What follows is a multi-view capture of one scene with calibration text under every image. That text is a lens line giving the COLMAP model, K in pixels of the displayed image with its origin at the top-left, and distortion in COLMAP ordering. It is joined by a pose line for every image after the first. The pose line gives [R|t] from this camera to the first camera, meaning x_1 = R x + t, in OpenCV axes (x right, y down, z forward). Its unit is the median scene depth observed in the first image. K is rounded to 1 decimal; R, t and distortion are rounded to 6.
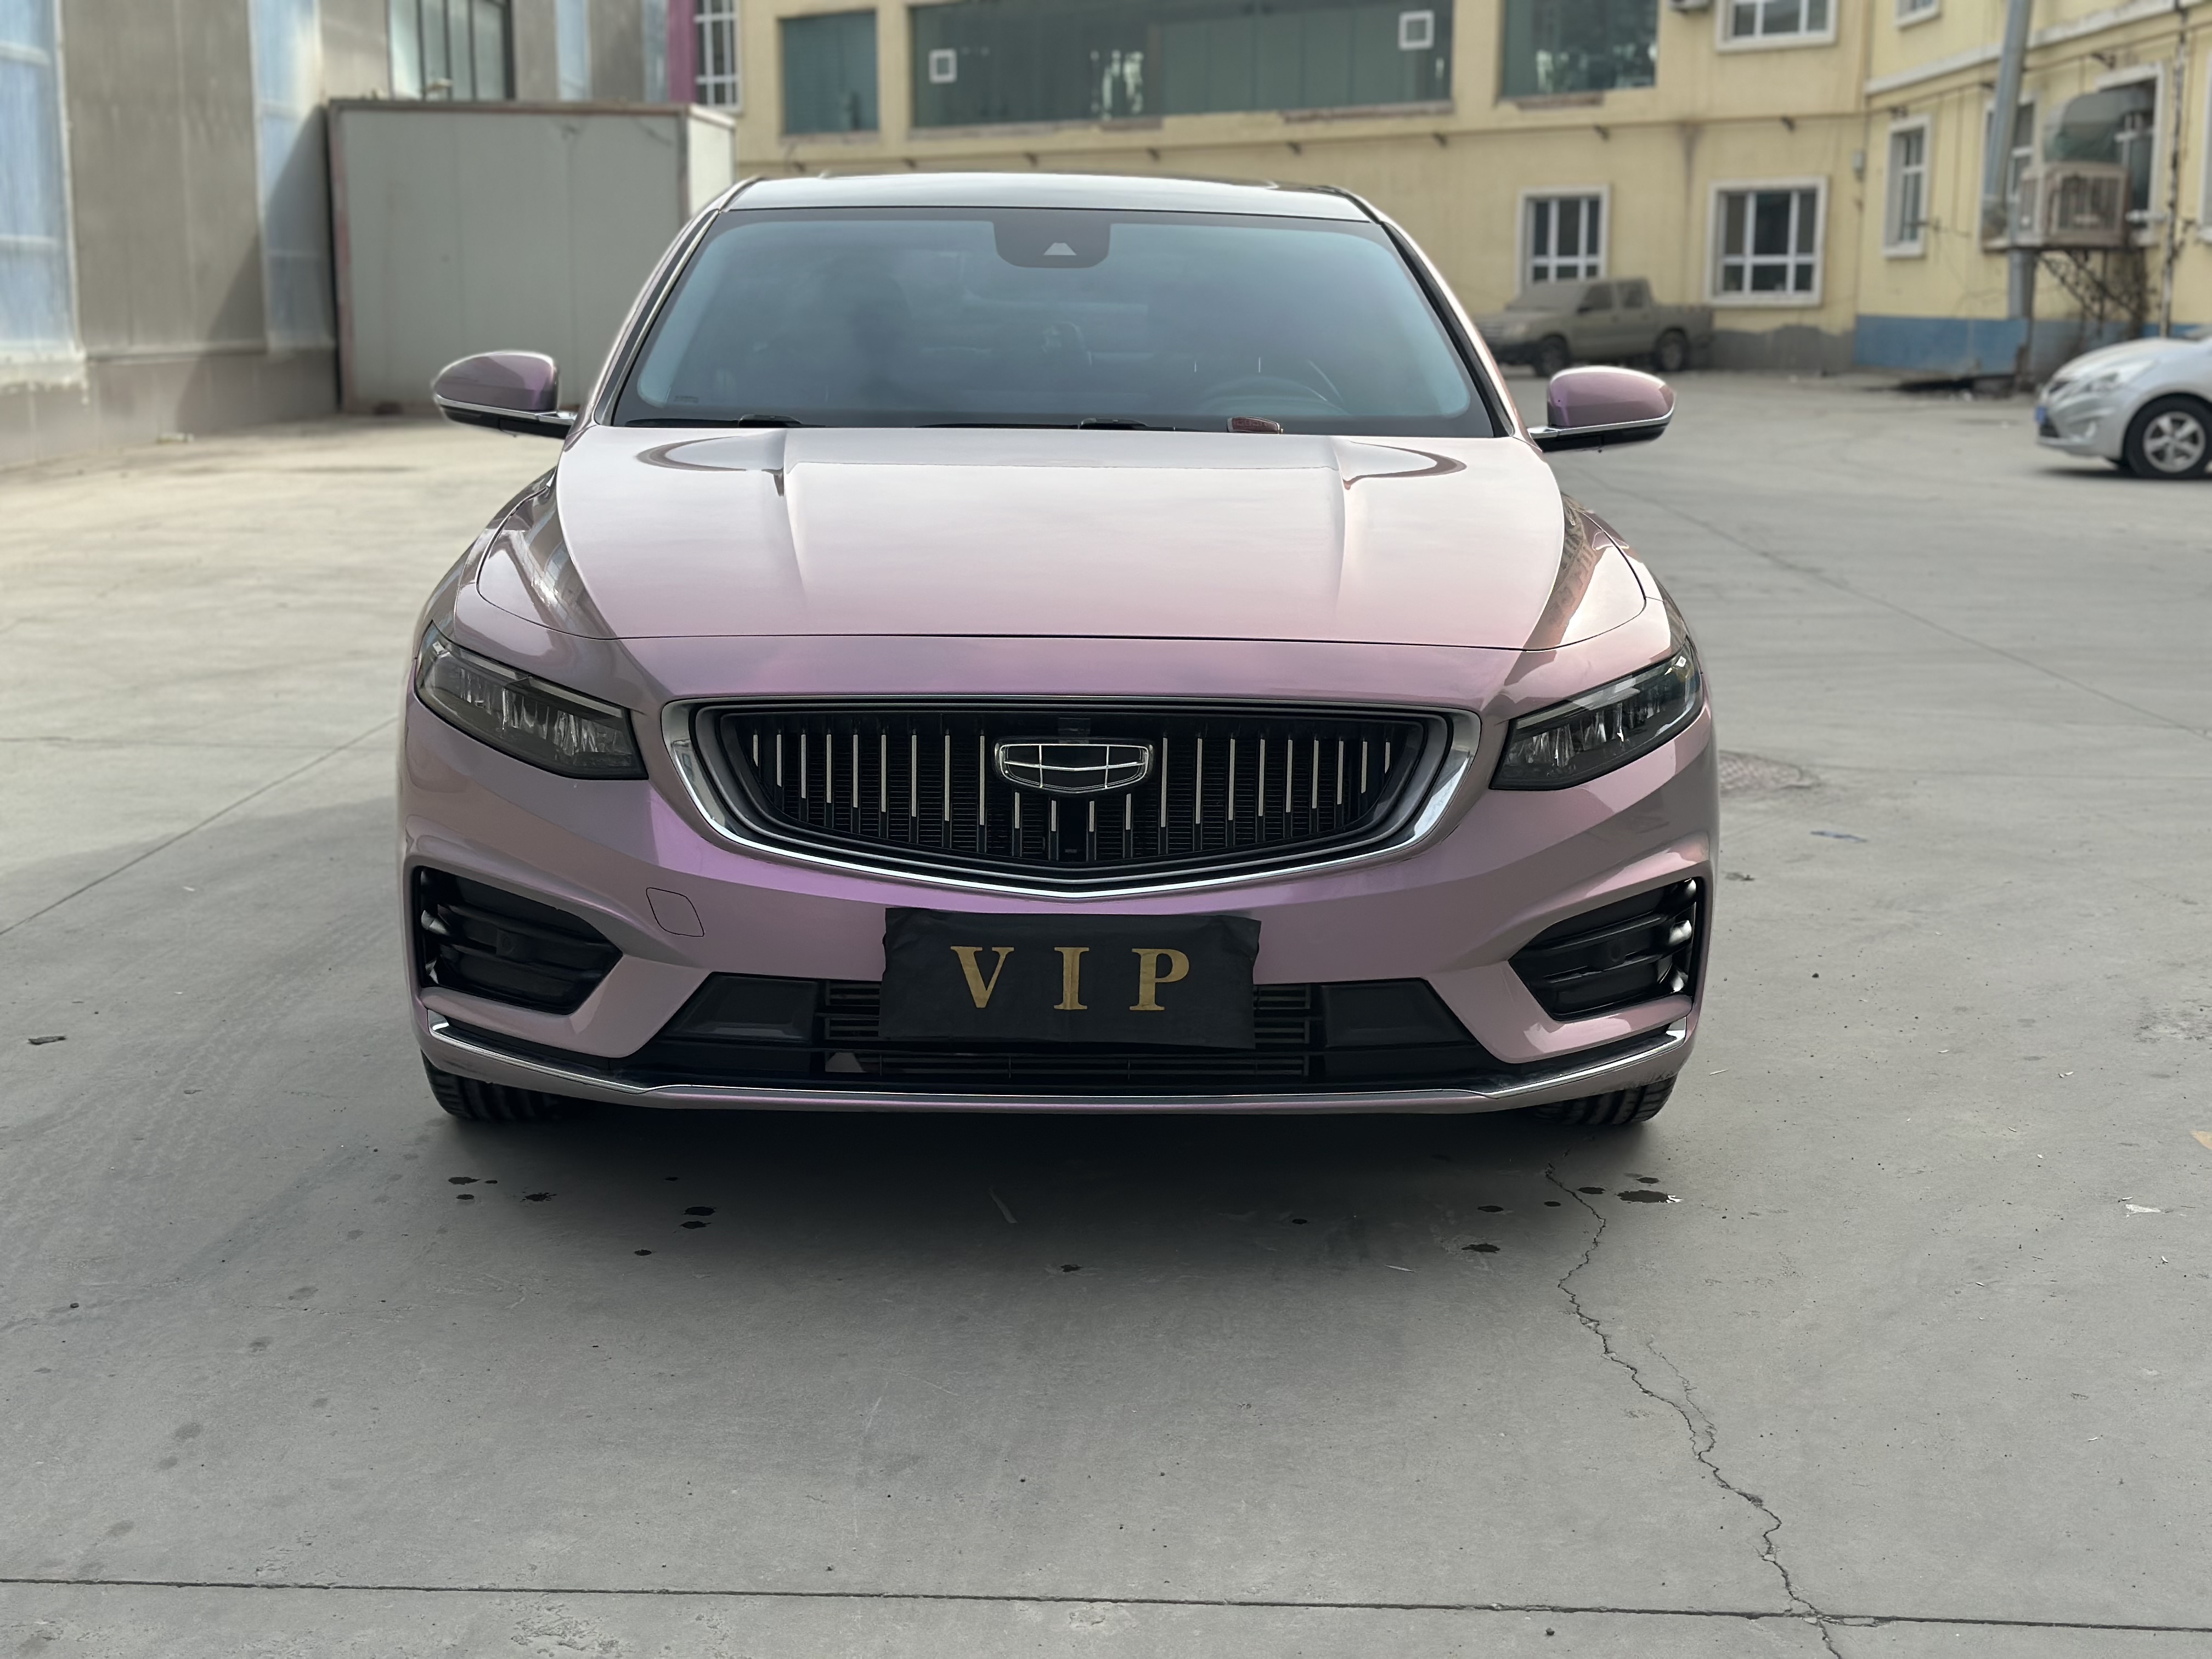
lens RADIAL K [[3085.6, 0, 1112.5], [0, 3085.6, 830.5], [0, 0, 1]] dist [0.112260, 0.000000]
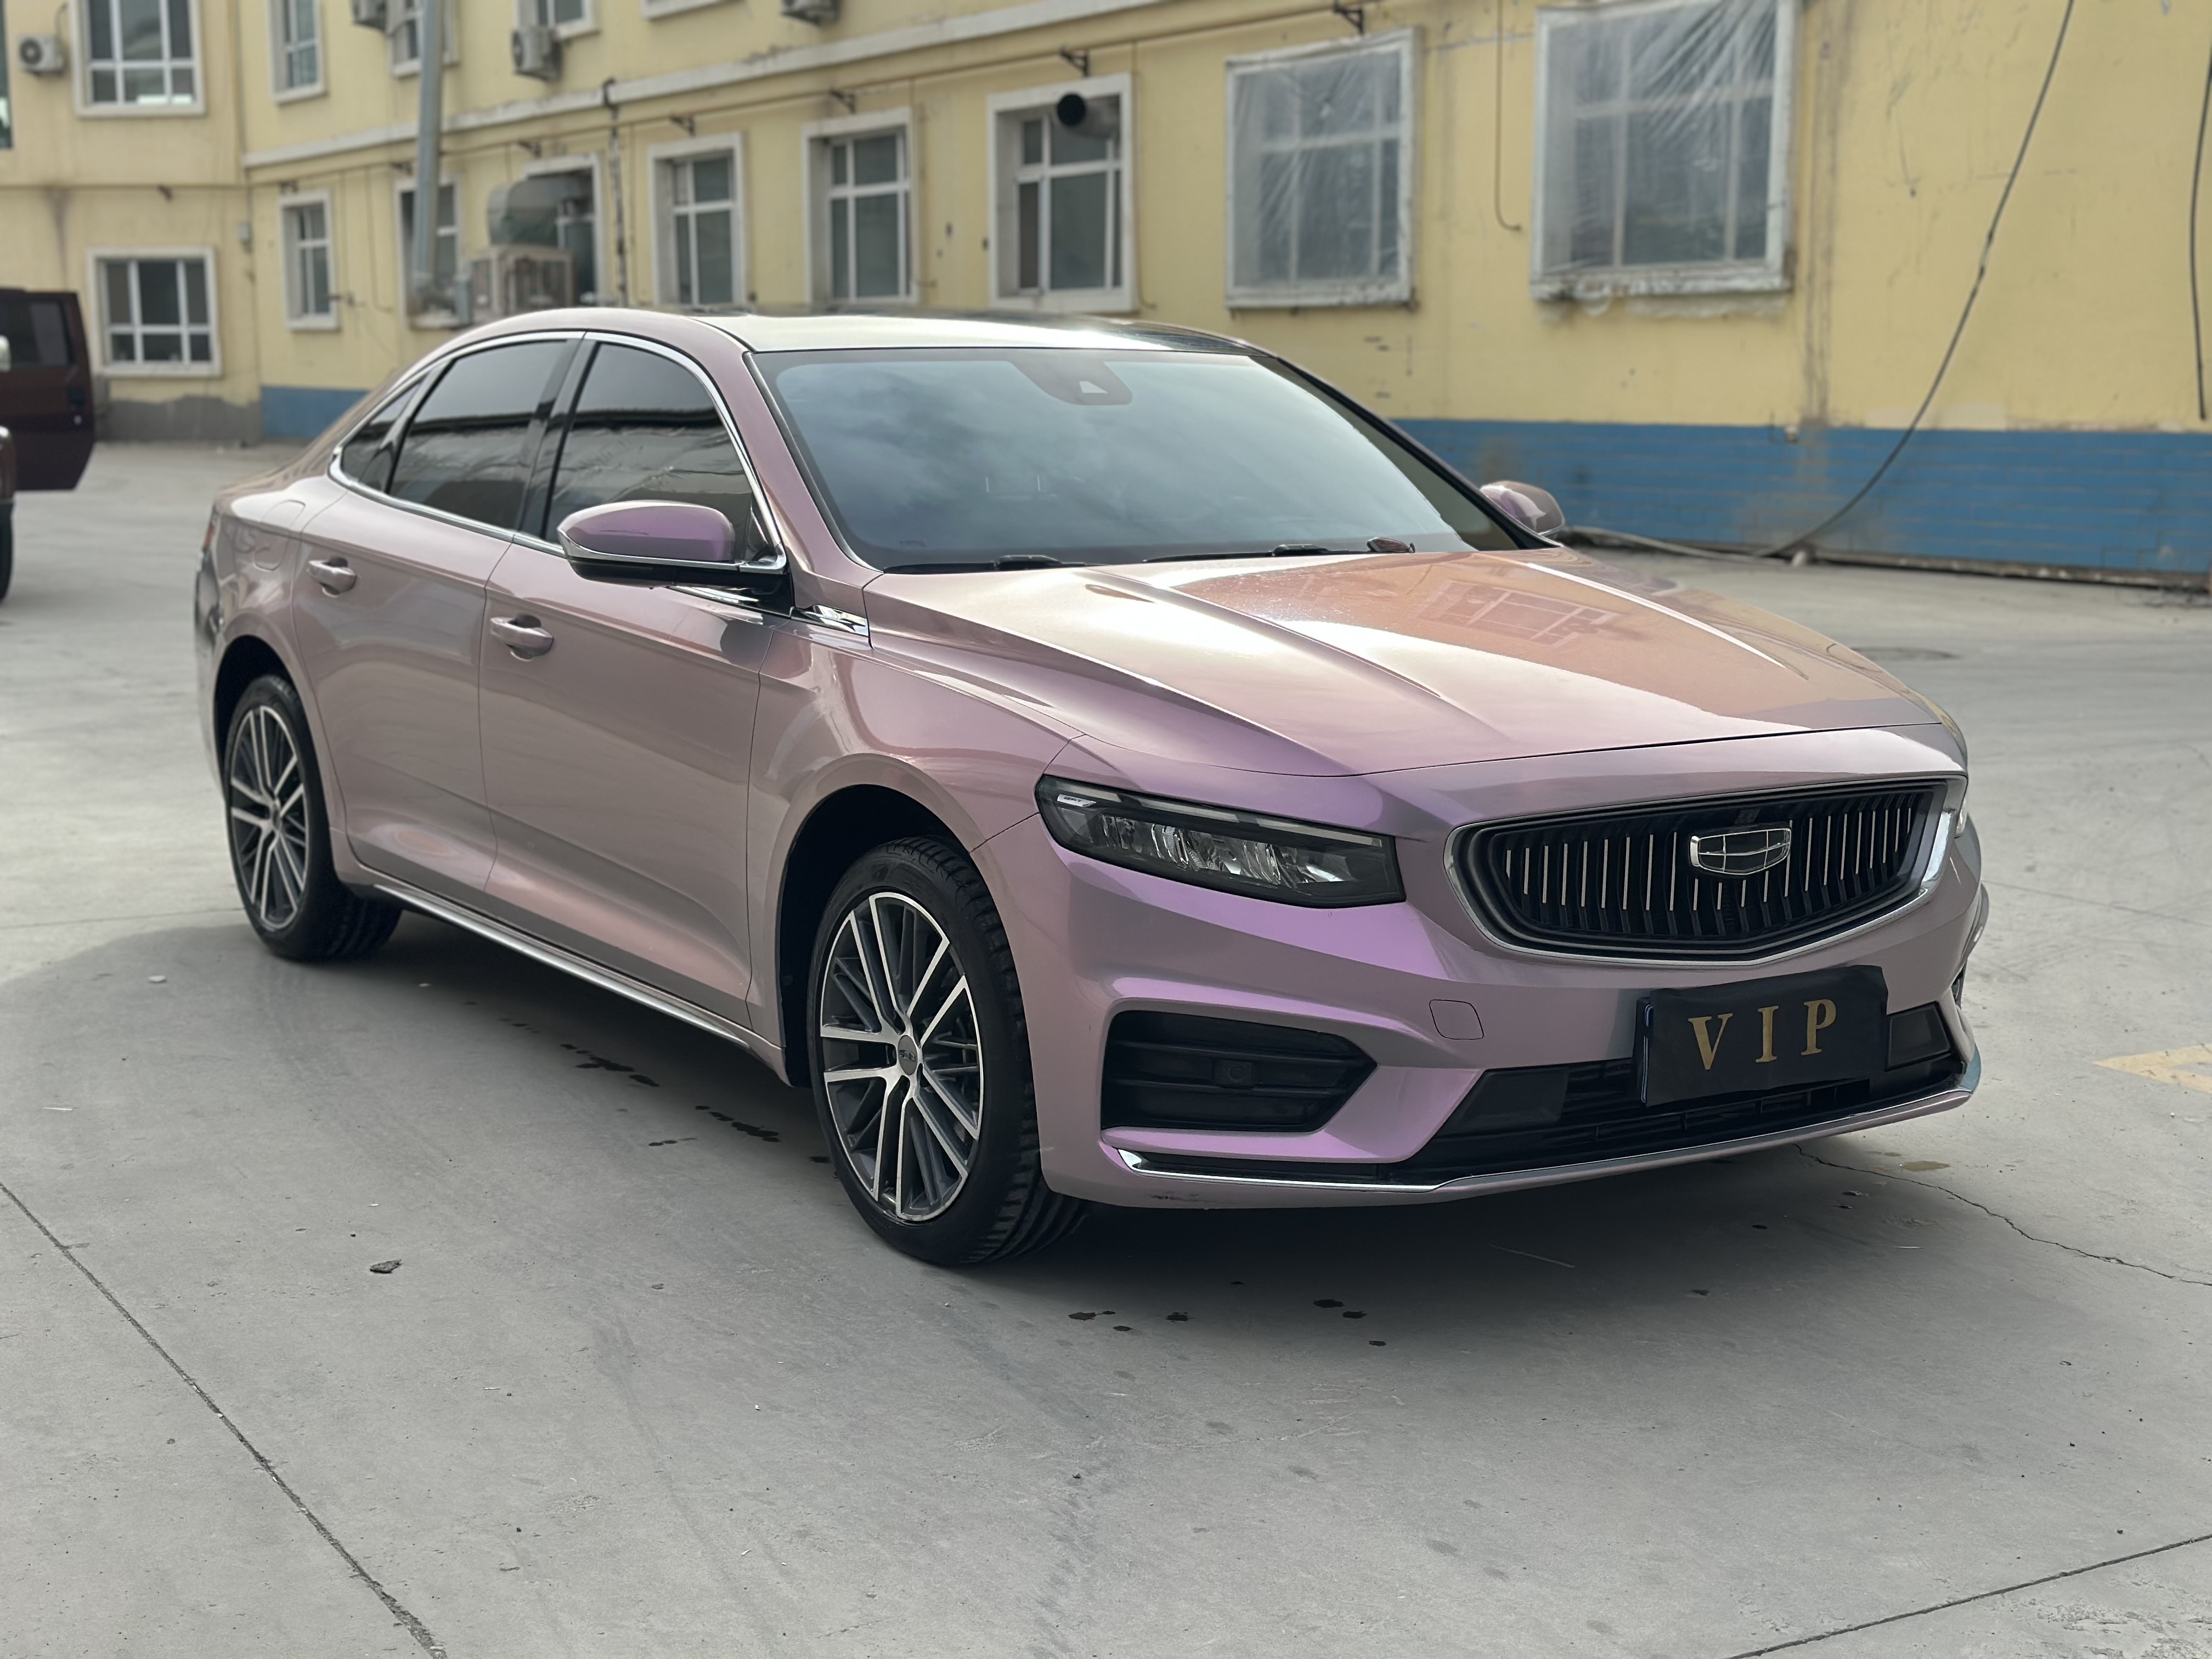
lens RADIAL K [[3085.6, 0, 1090.9], [0, 3085.6, 832.2], [0, 0, 1]] dist [0.112260, 0.000000]
pose [[0.852741, -0.090665, 0.514405, -0.134158], [0.100442, 0.994904, 0.008848, -0.010283], [-0.512586, 0.044123, 0.857502, 0.021662]]
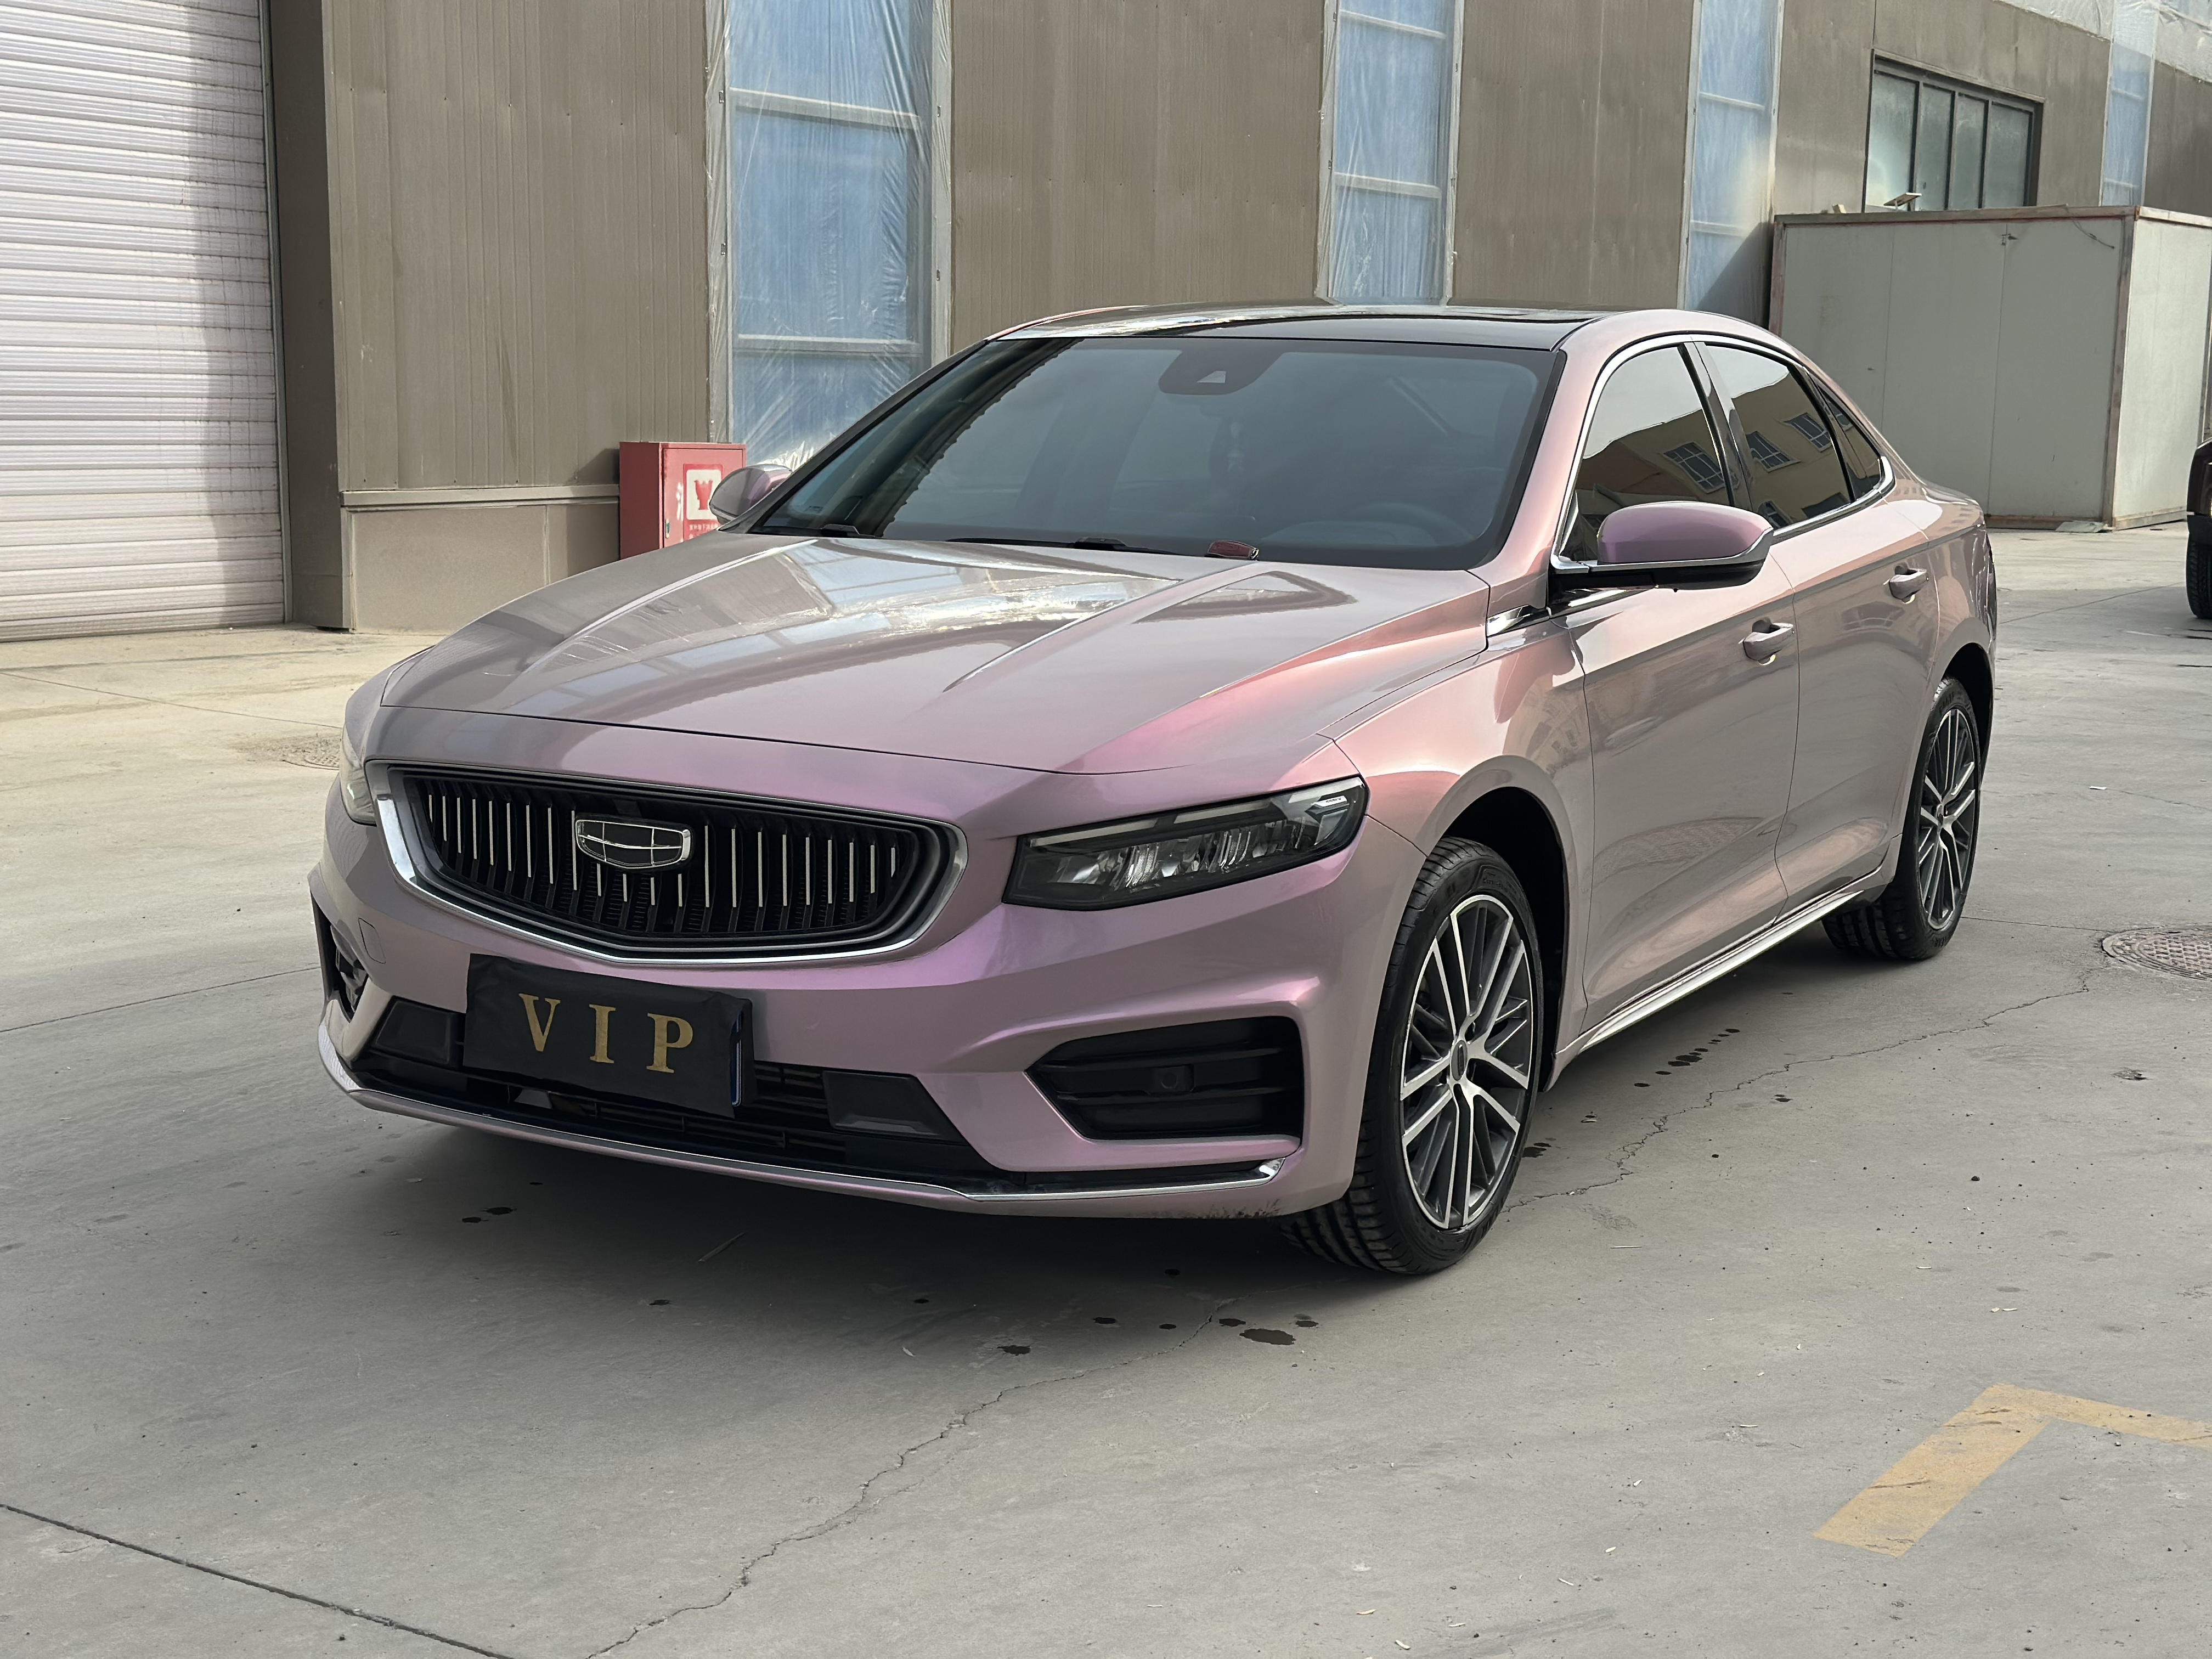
lens RADIAL K [[3085.6, 0, 1106.8], [0, 3085.6, 828.1], [0, 0, 1]] dist [0.112260, 0.000000]
pose [[0.855611, 0.081023, -0.511239, 0.115600], [-0.098265, 0.995137, -0.006744, -0.005905], [0.508207, 0.056007, 0.859412, 0.021507]]
